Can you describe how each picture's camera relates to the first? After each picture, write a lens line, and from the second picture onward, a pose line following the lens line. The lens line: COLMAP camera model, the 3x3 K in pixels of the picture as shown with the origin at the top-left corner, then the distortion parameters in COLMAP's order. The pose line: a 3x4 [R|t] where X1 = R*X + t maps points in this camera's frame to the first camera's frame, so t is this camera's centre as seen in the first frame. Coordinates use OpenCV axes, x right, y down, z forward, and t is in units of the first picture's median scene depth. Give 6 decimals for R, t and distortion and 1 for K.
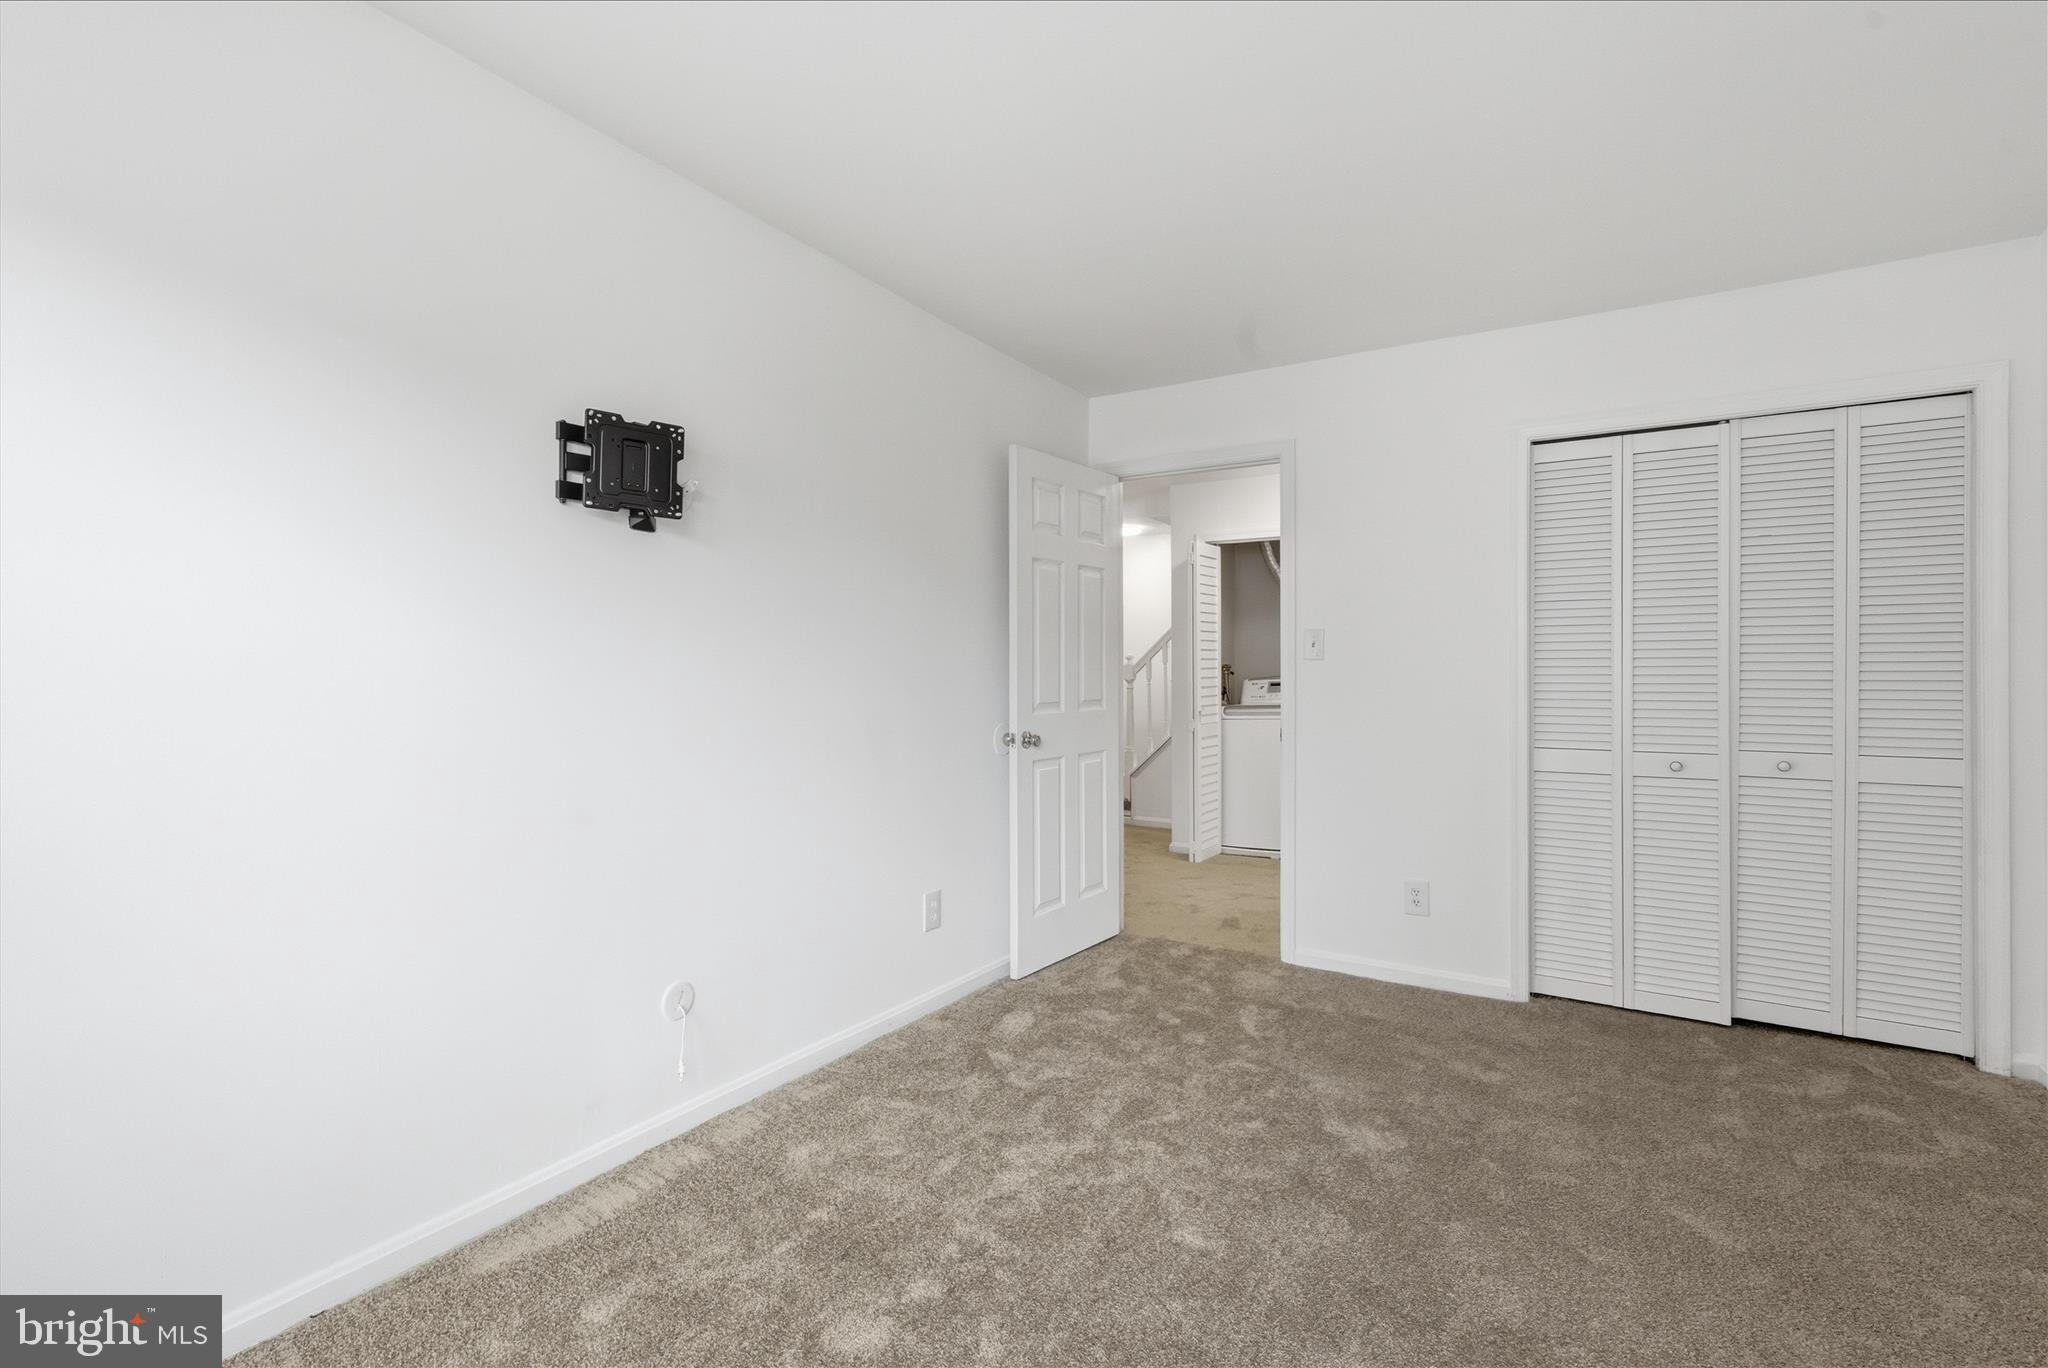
lens RADIAL K [[921.9, 0, 1033.0], [0, 921.9, 675.7], [0, 0, 1]] dist [0.000499, 0.000934]
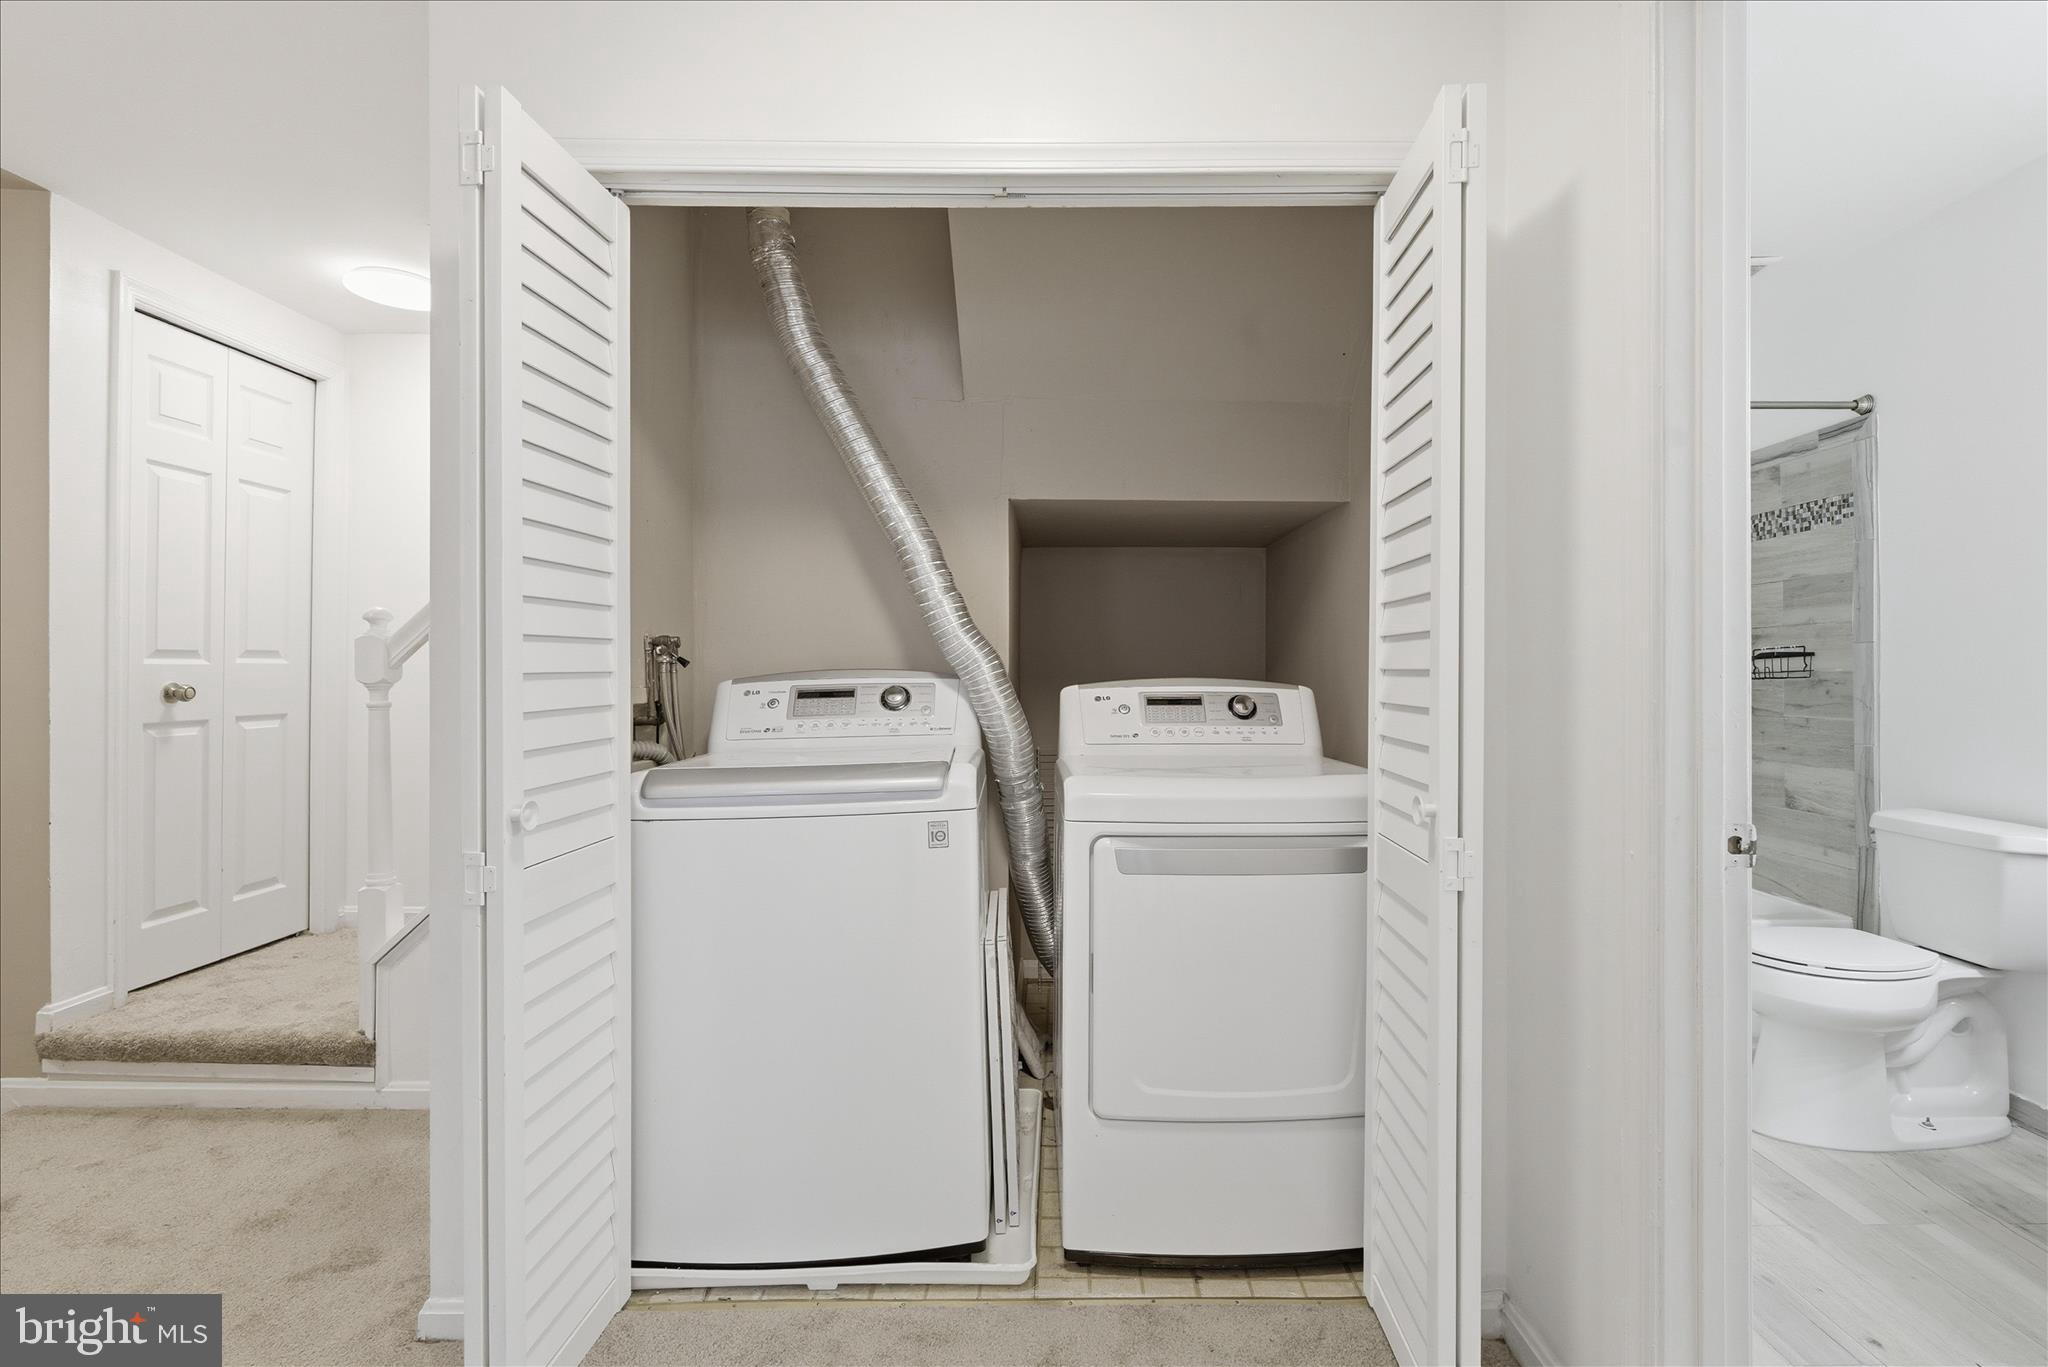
lens RADIAL K [[921.9, 0, 1033.0], [0, 921.9, 675.2], [0, 0, 1]] dist [0.000499, 0.000934]
pose [[0.864851, 0.001722, 0.502026, 0.168322], [-0.002252, 0.999997, 0.000449, 0.001839], [-0.502024, -0.001519, 0.864853, 0.689966]]
